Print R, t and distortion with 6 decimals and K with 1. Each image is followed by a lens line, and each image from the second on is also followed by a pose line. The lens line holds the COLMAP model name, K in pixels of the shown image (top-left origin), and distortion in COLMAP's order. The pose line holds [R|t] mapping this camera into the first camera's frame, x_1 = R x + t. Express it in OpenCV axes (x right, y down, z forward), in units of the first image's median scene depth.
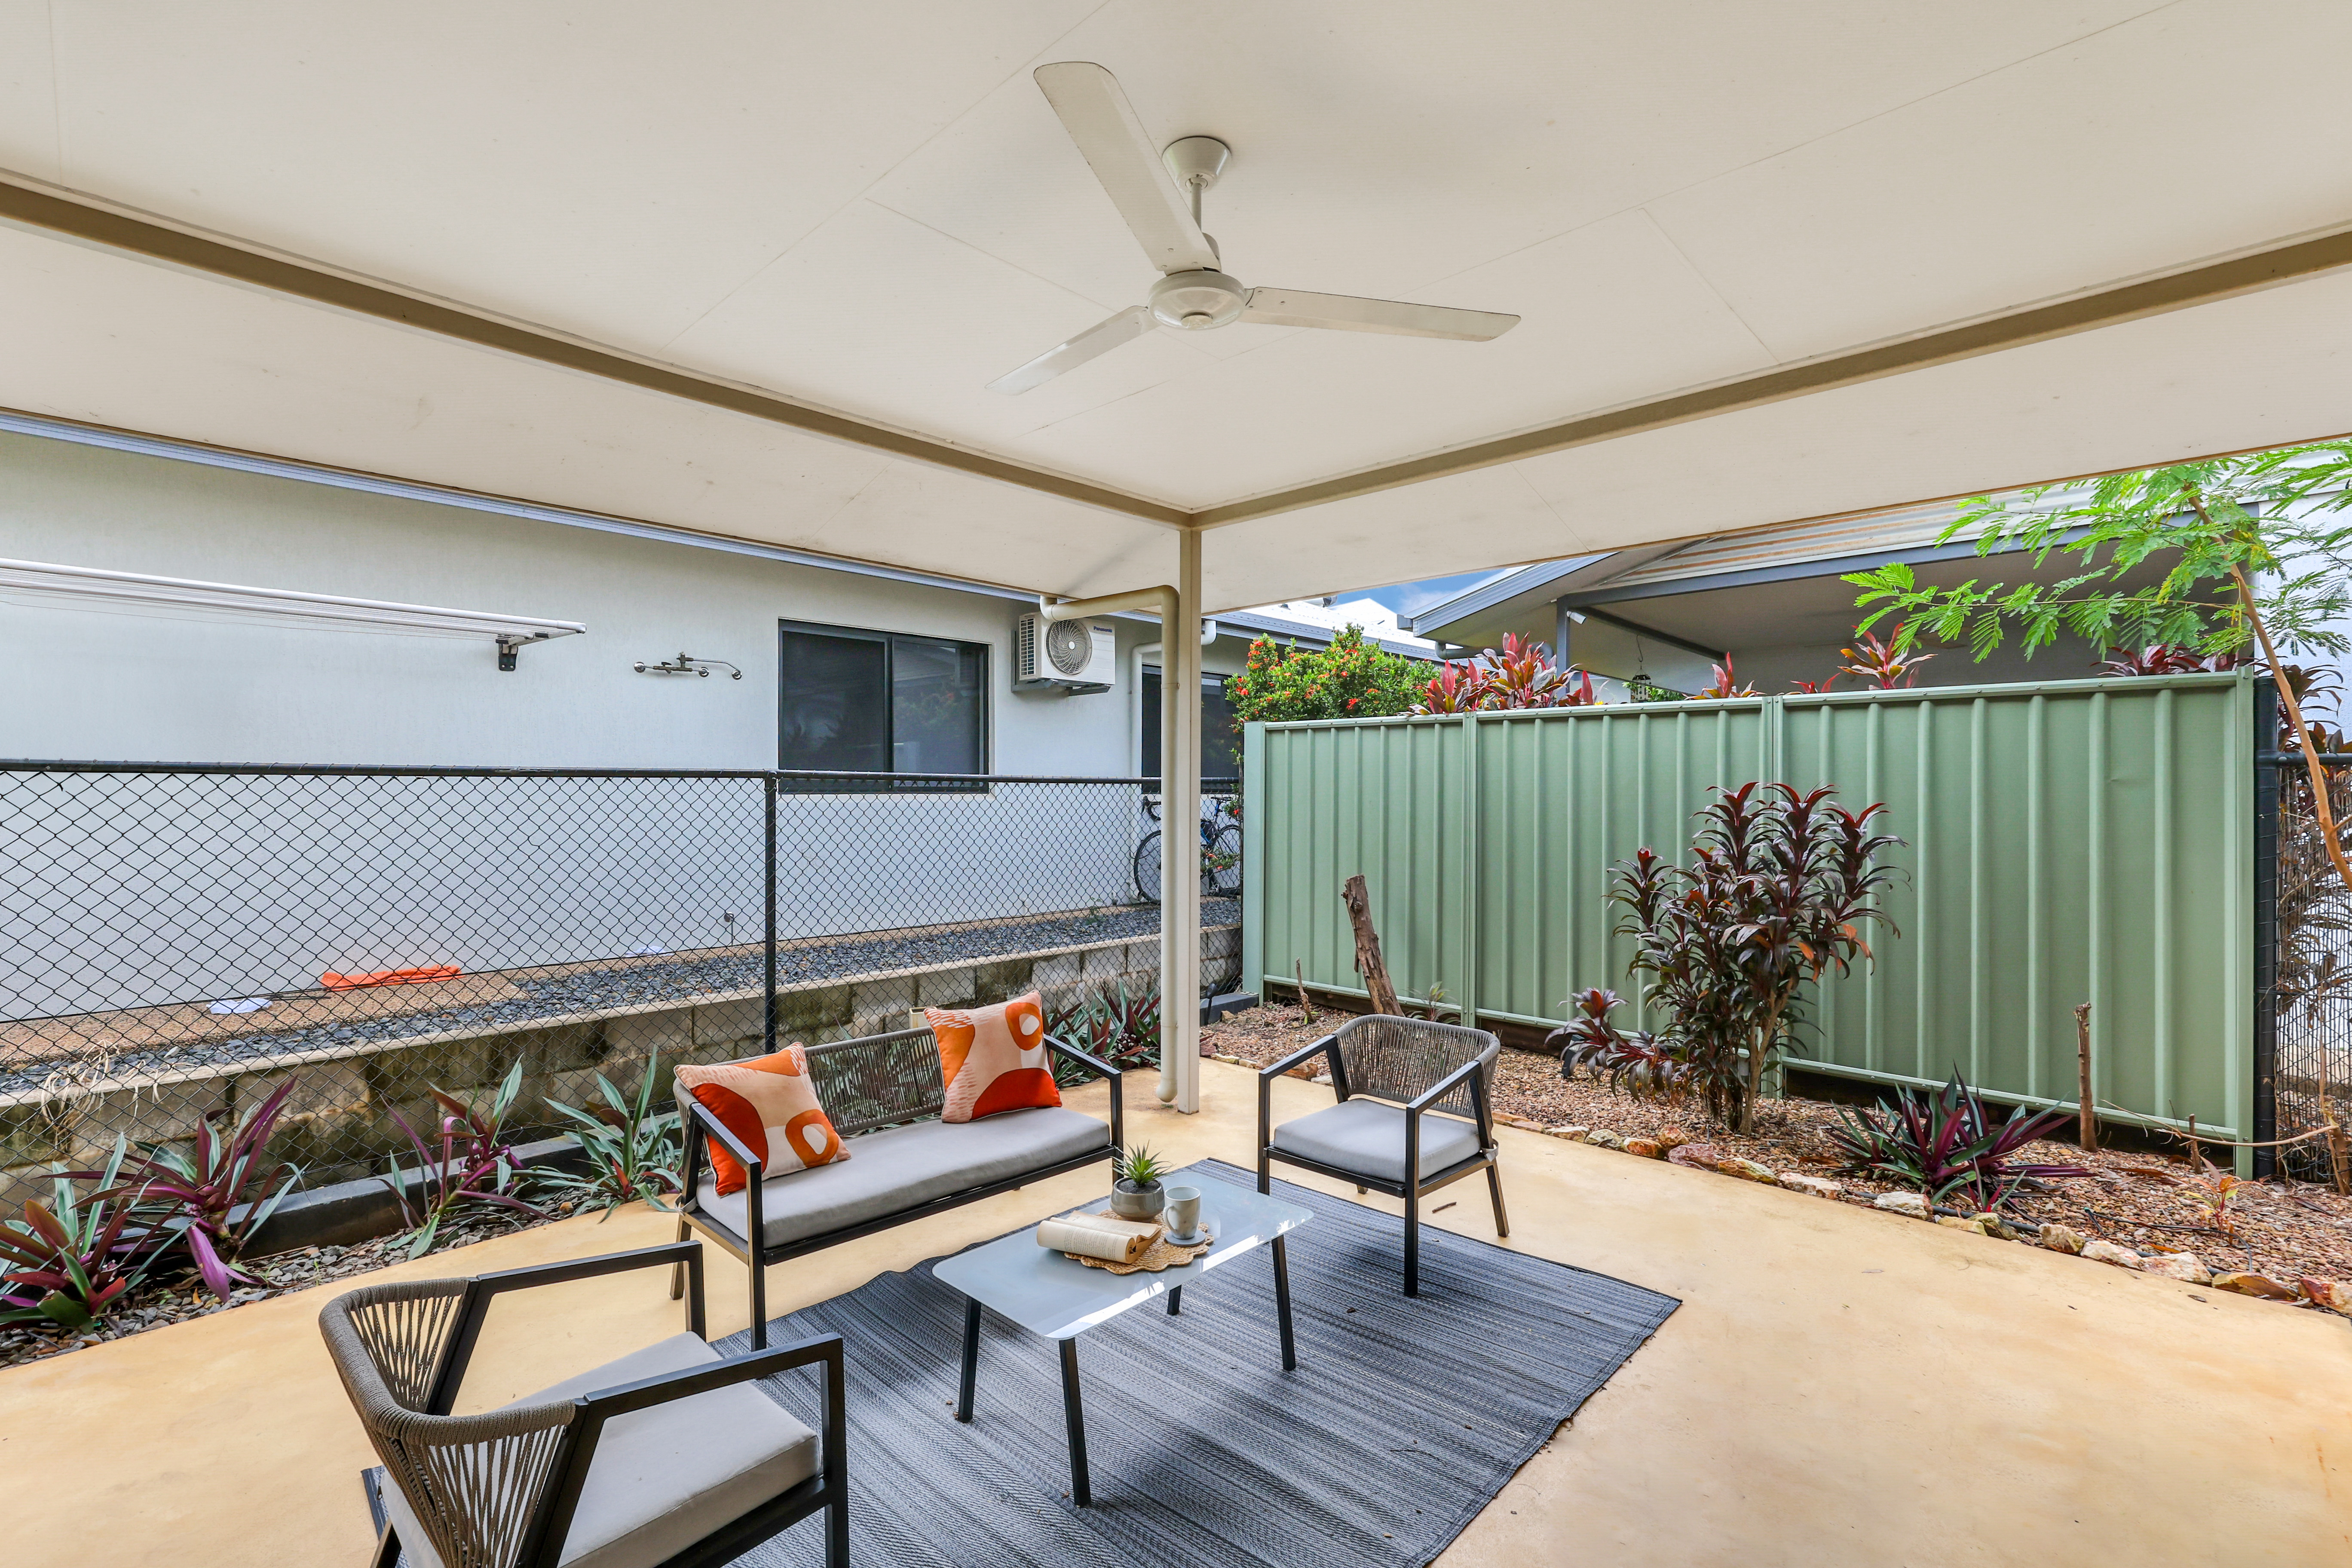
lens RADIAL K [[1045.4, 0, 1181.9], [0, 1045.4, 785.4], [0, 0, 1]] dist [-0.003864, -0.000194]
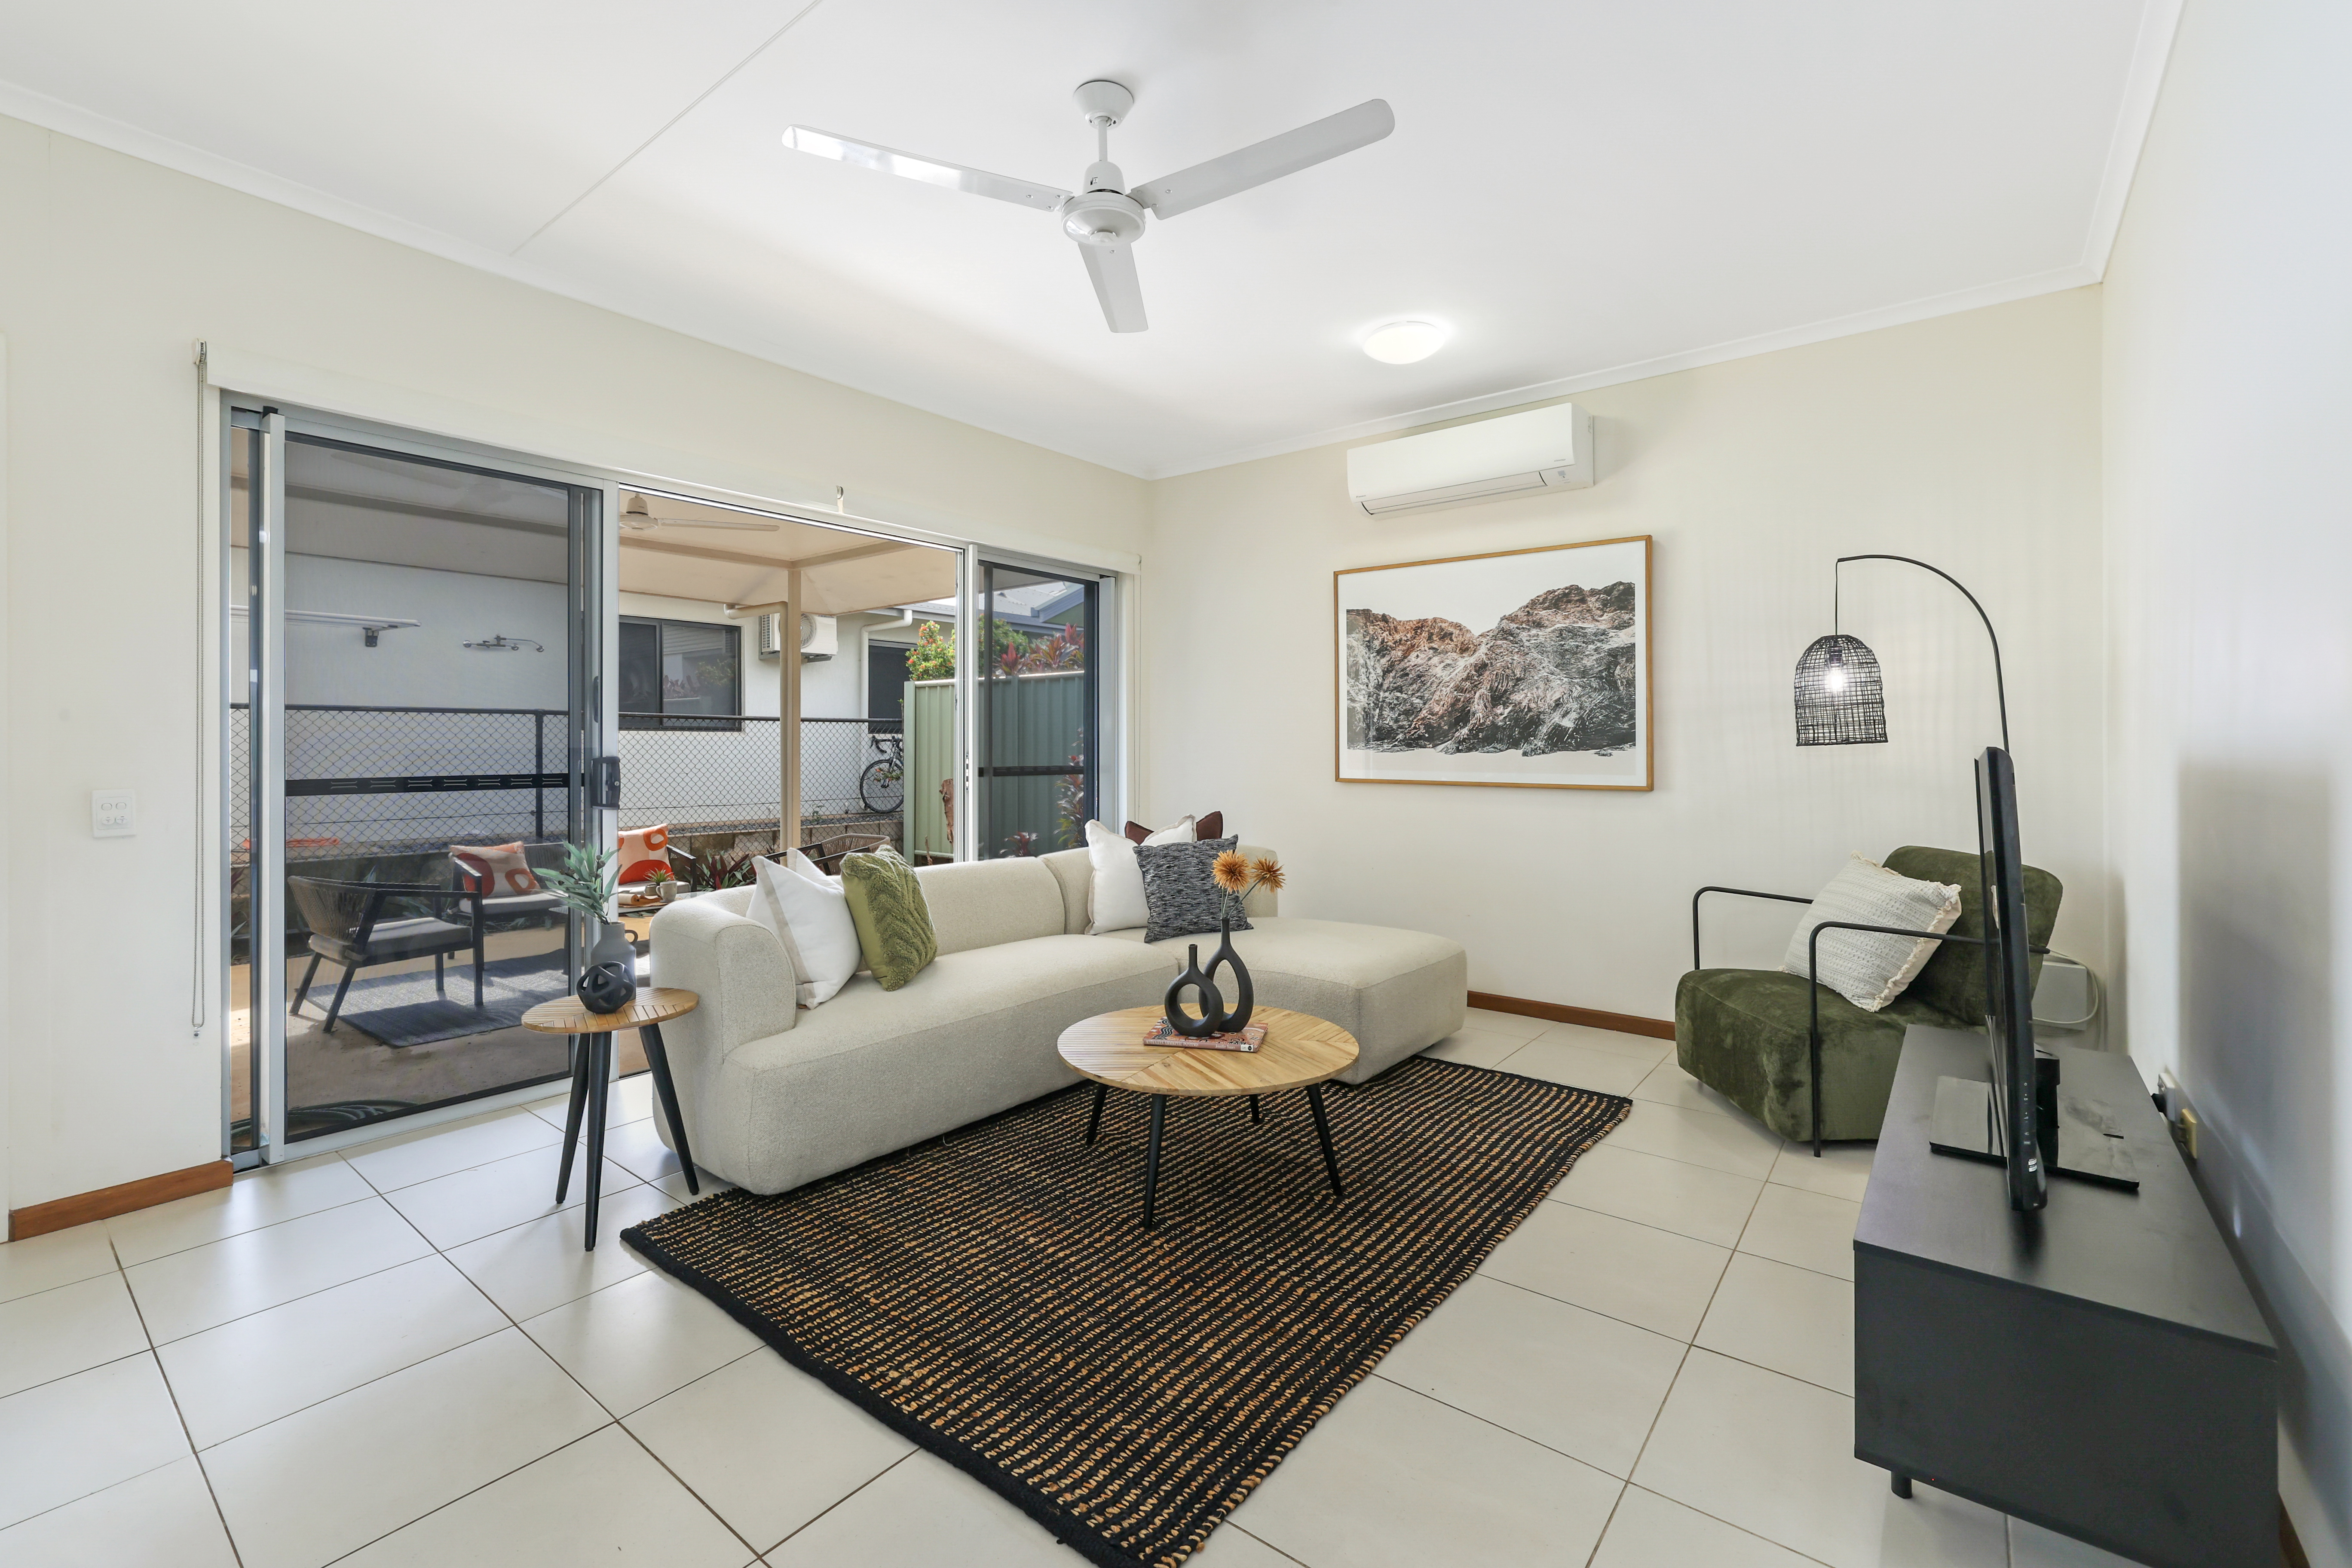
lens RADIAL K [[1014.1, 0, 1190.2], [0, 1014.1, 747.8], [0, 0, 1]] dist [-0.001660, 0.000225]
pose [[0.995534, -0.003047, 0.094357, 0.374648], [0.002383, 0.999972, 0.007147, 0.028108], [-0.094376, -0.006890, 0.995513, -0.545051]]
